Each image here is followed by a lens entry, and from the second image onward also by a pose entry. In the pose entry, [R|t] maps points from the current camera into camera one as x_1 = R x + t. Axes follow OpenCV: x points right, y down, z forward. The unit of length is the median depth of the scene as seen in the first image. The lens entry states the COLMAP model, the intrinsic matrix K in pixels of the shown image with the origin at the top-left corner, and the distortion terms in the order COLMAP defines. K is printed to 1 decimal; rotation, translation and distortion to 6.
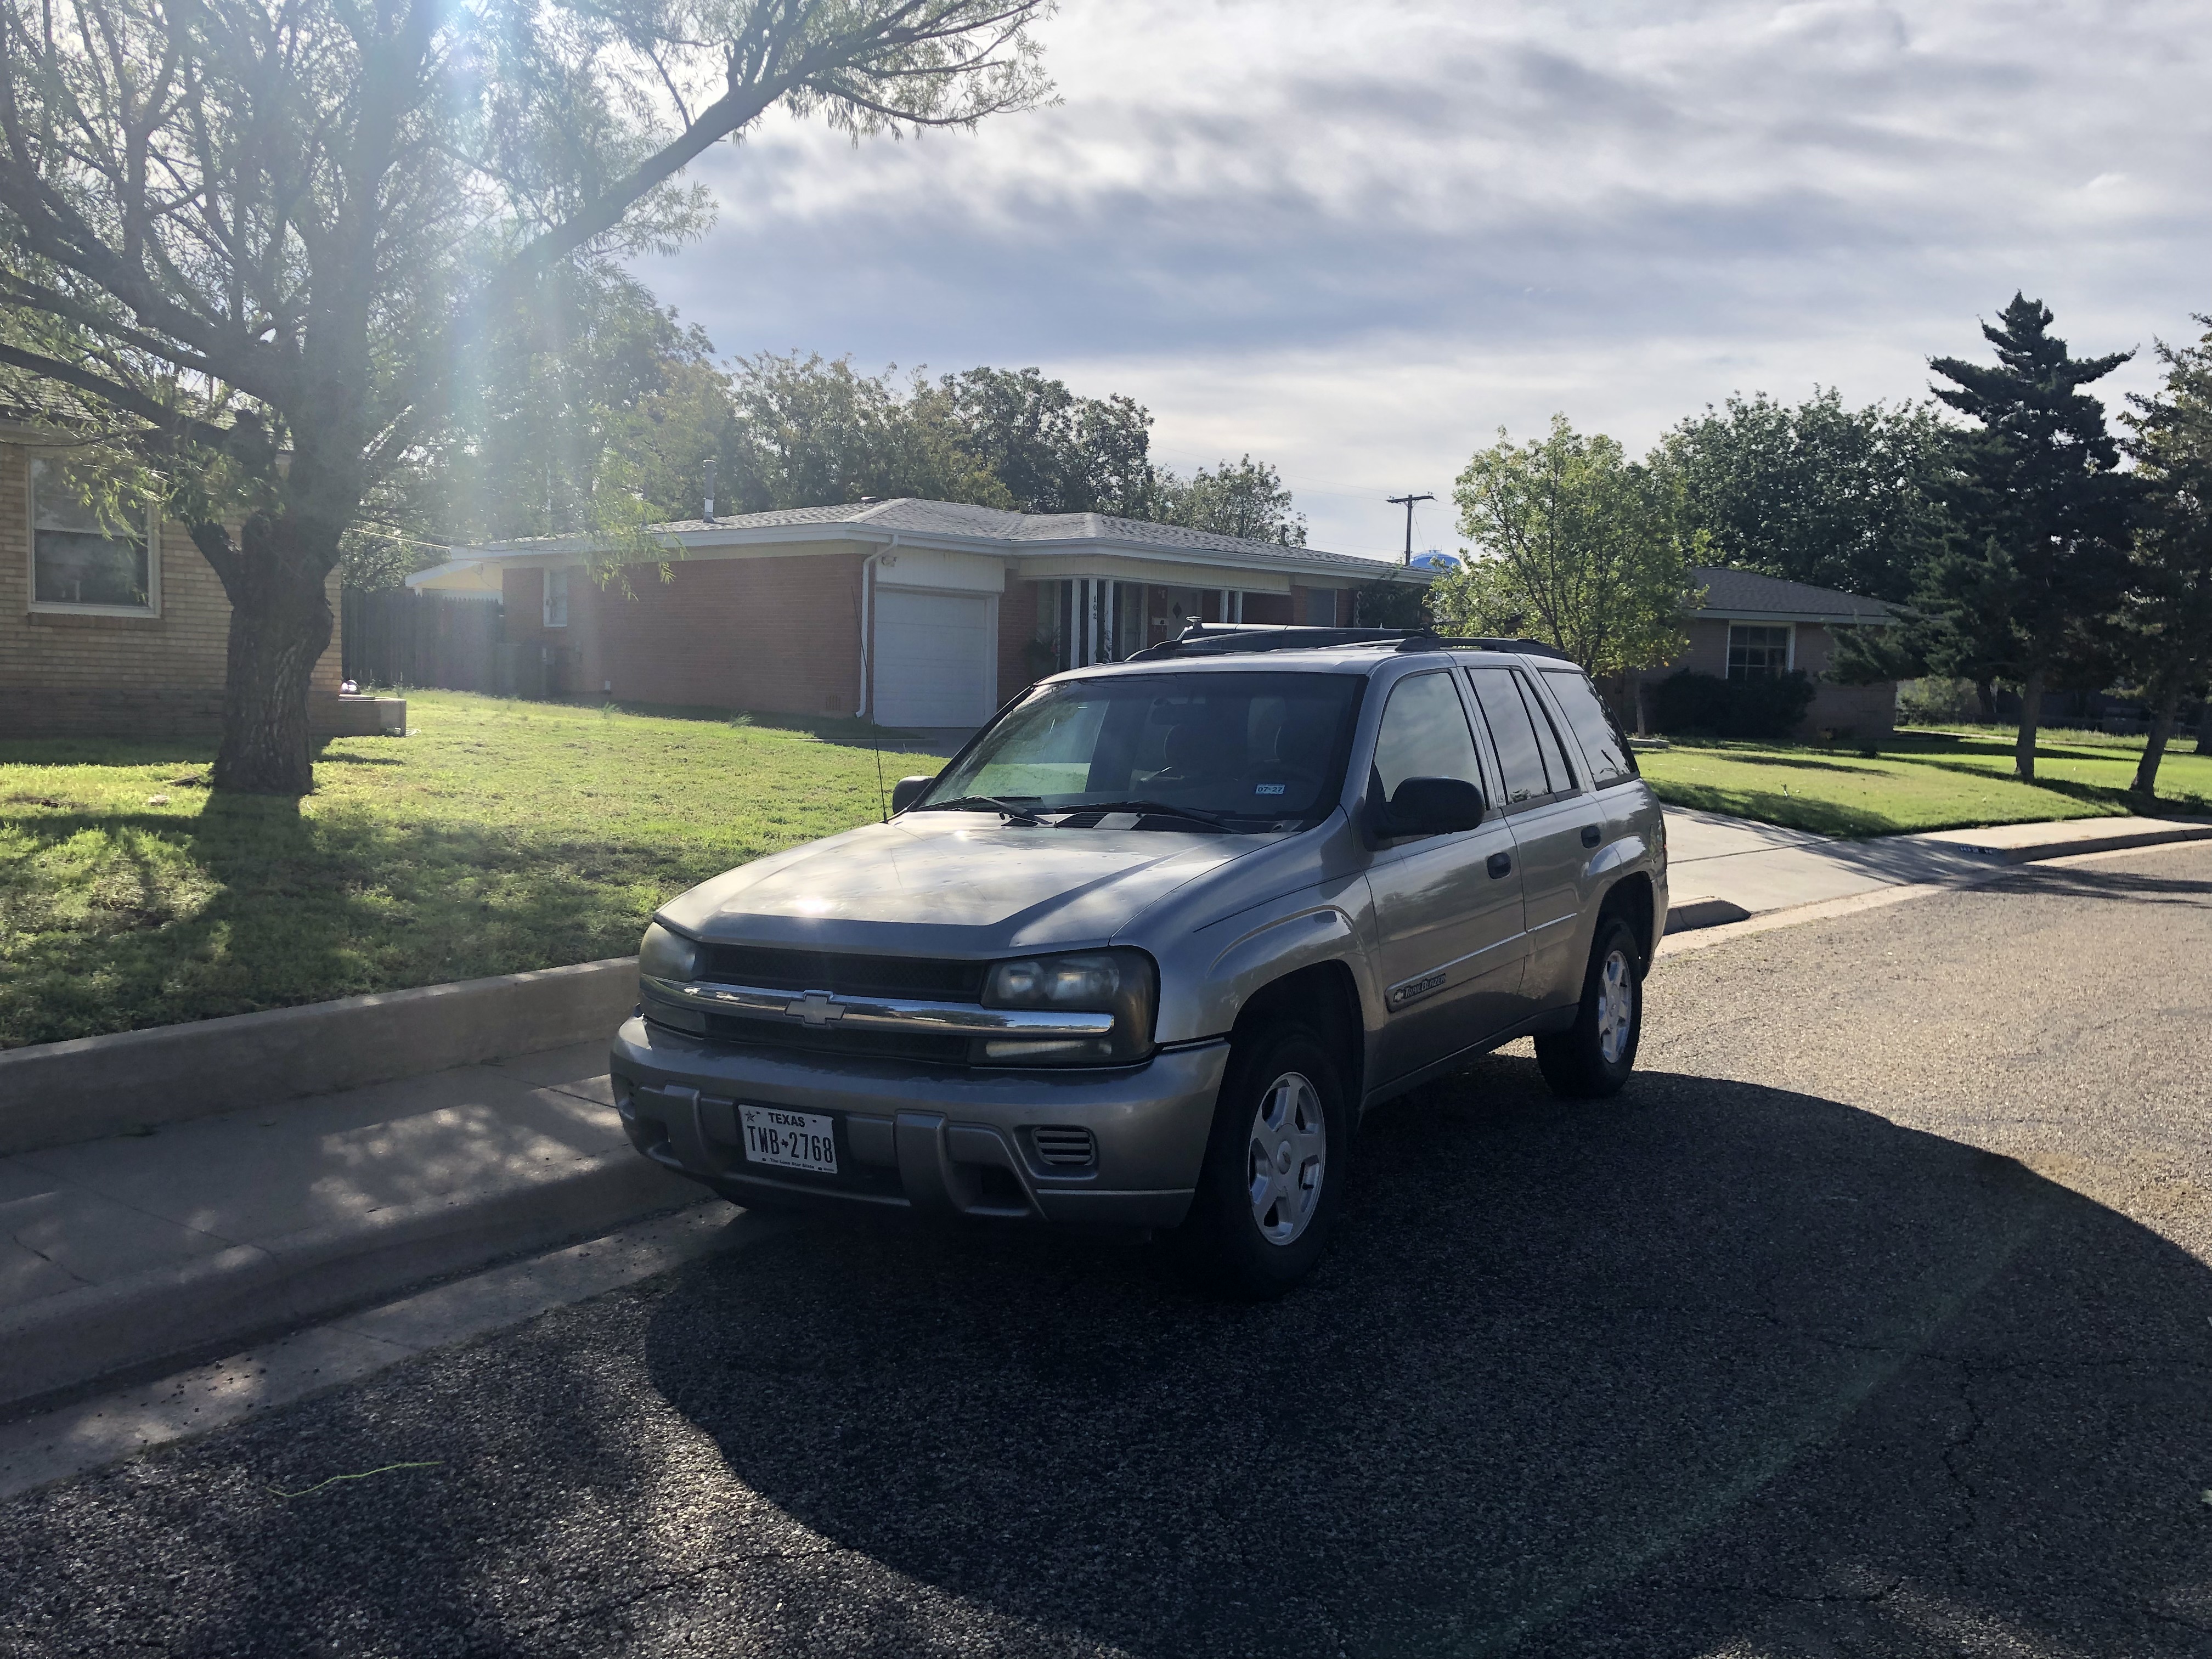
lens RADIAL K [[1842.9, 0, 1044.3], [0, 1842.9, 869.7], [0, 0, 1]] dist [-0.042947, 0.096988]
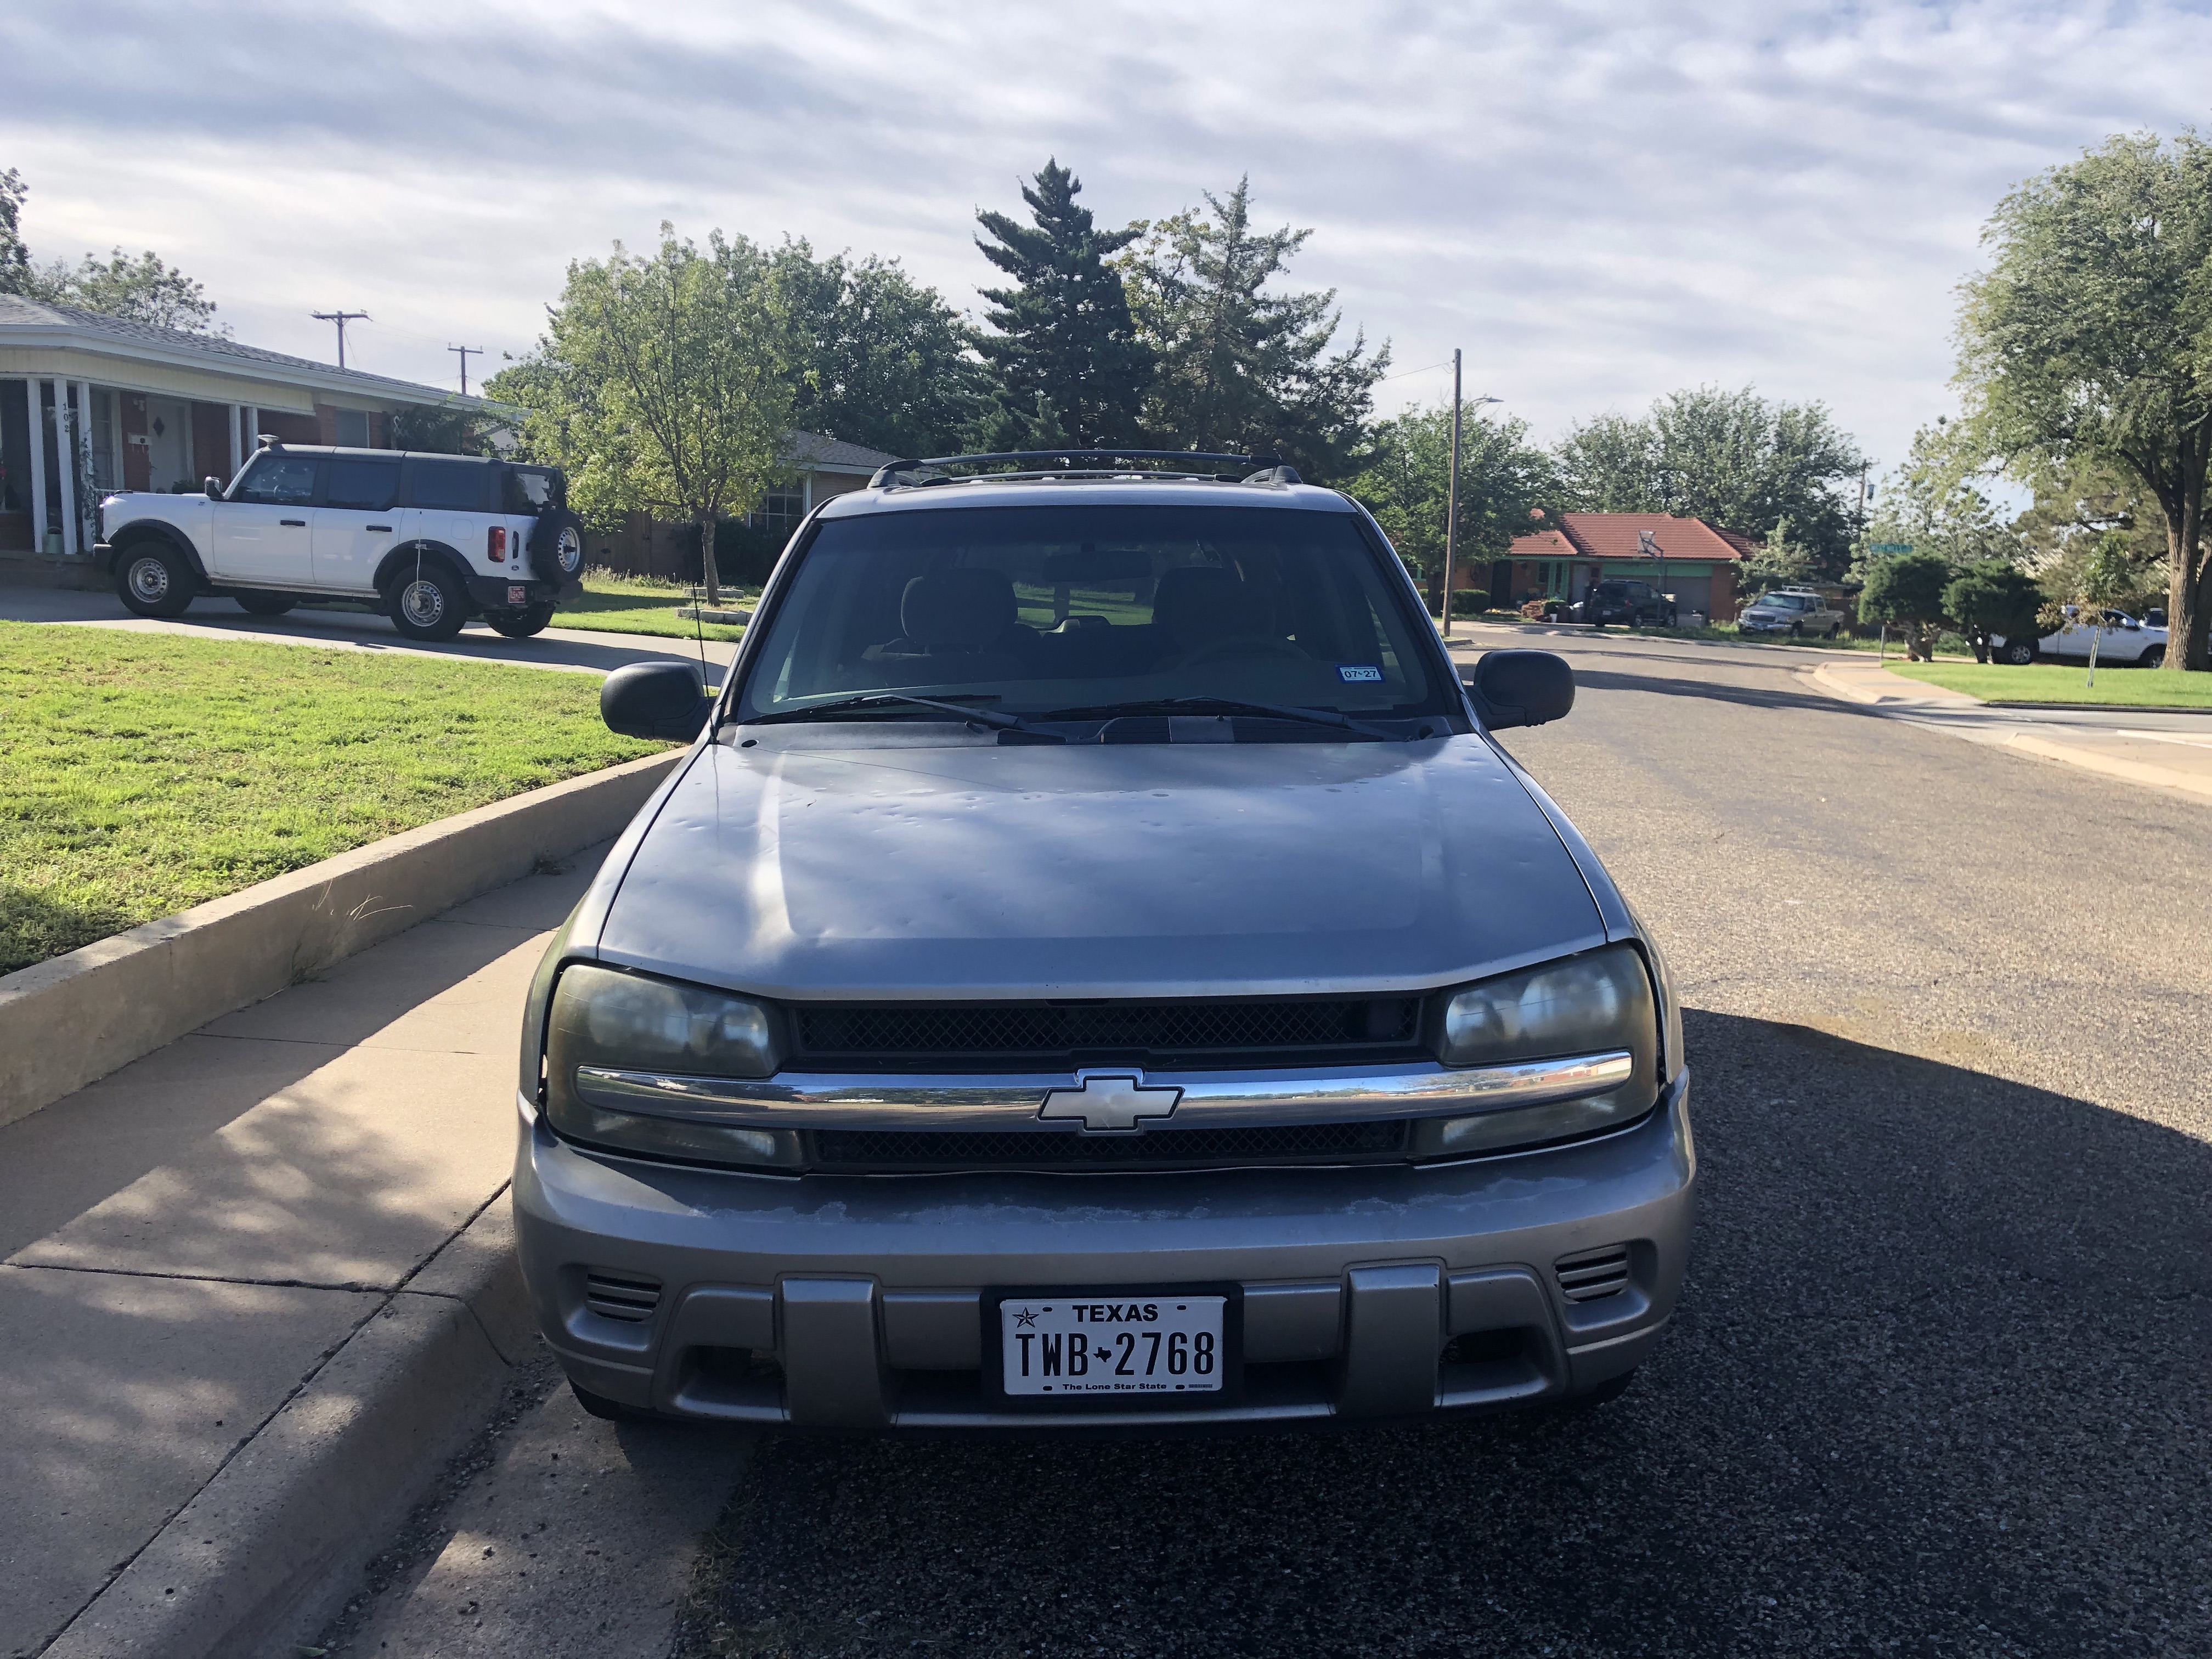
lens RADIAL K [[1842.9, 0, 1044.3], [0, 1842.9, 869.7], [0, 0, 1]] dist [-0.042947, 0.096988]
pose [[0.823166, -0.084150, 0.561531, -0.095119], [0.037135, 0.994818, 0.094645, -0.010015], [-0.566586, -0.057056, 0.822025, 0.119655]]
